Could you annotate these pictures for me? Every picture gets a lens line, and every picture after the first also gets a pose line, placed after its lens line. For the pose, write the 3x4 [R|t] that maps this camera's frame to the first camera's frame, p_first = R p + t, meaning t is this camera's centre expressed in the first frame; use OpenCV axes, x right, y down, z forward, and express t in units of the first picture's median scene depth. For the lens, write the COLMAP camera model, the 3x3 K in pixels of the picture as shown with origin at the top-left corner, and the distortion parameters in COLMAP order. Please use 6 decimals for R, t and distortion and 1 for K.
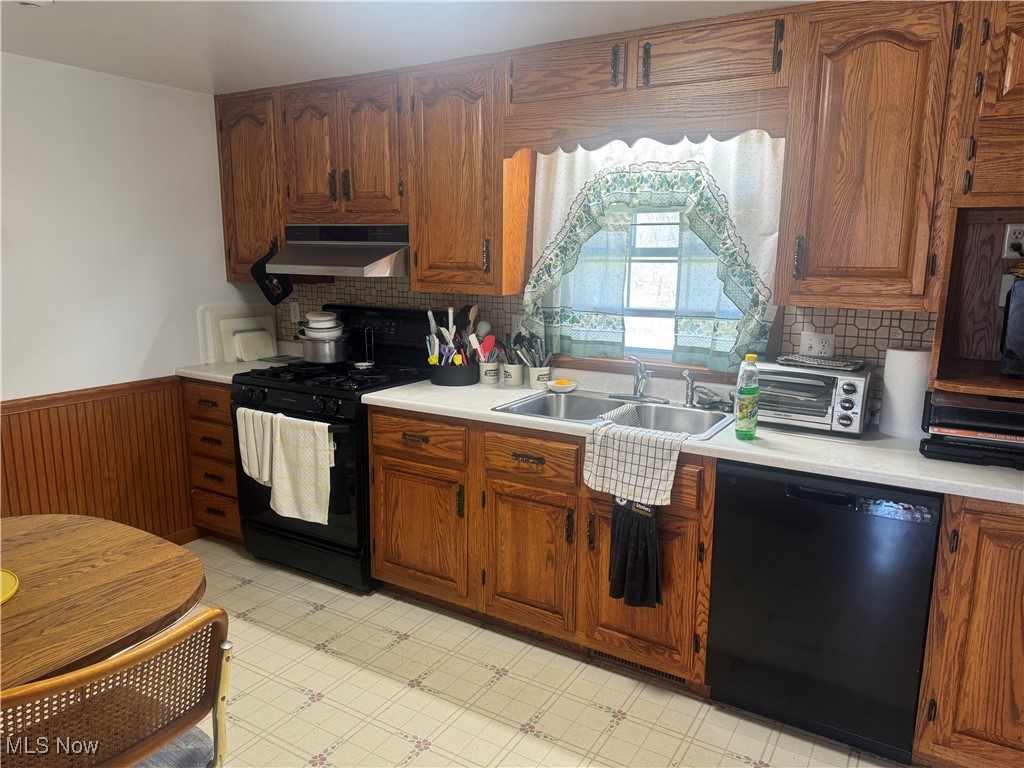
lens RADIAL K [[729.7, 0, 509.4], [0, 729.7, 382.8], [0, 0, 1]] dist [0.104353, -0.007139]
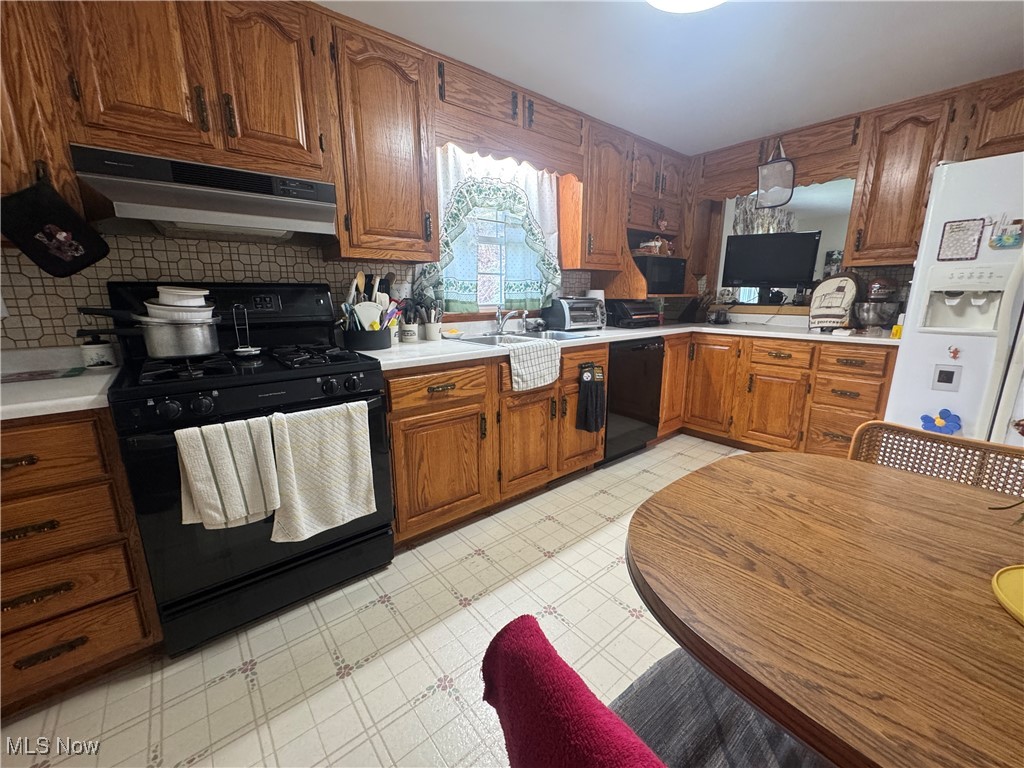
lens RADIAL K [[404.8, 0, 507.6], [0, 404.8, 383.4], [0, 0, 1]] dist [0.002813, 0.000193]
pose [[0.327129, -0.211891, 0.920917, -0.614806], [0.180846, 0.970562, 0.159073, -0.009785], [-0.927514, 0.114507, 0.355818, 0.650227]]
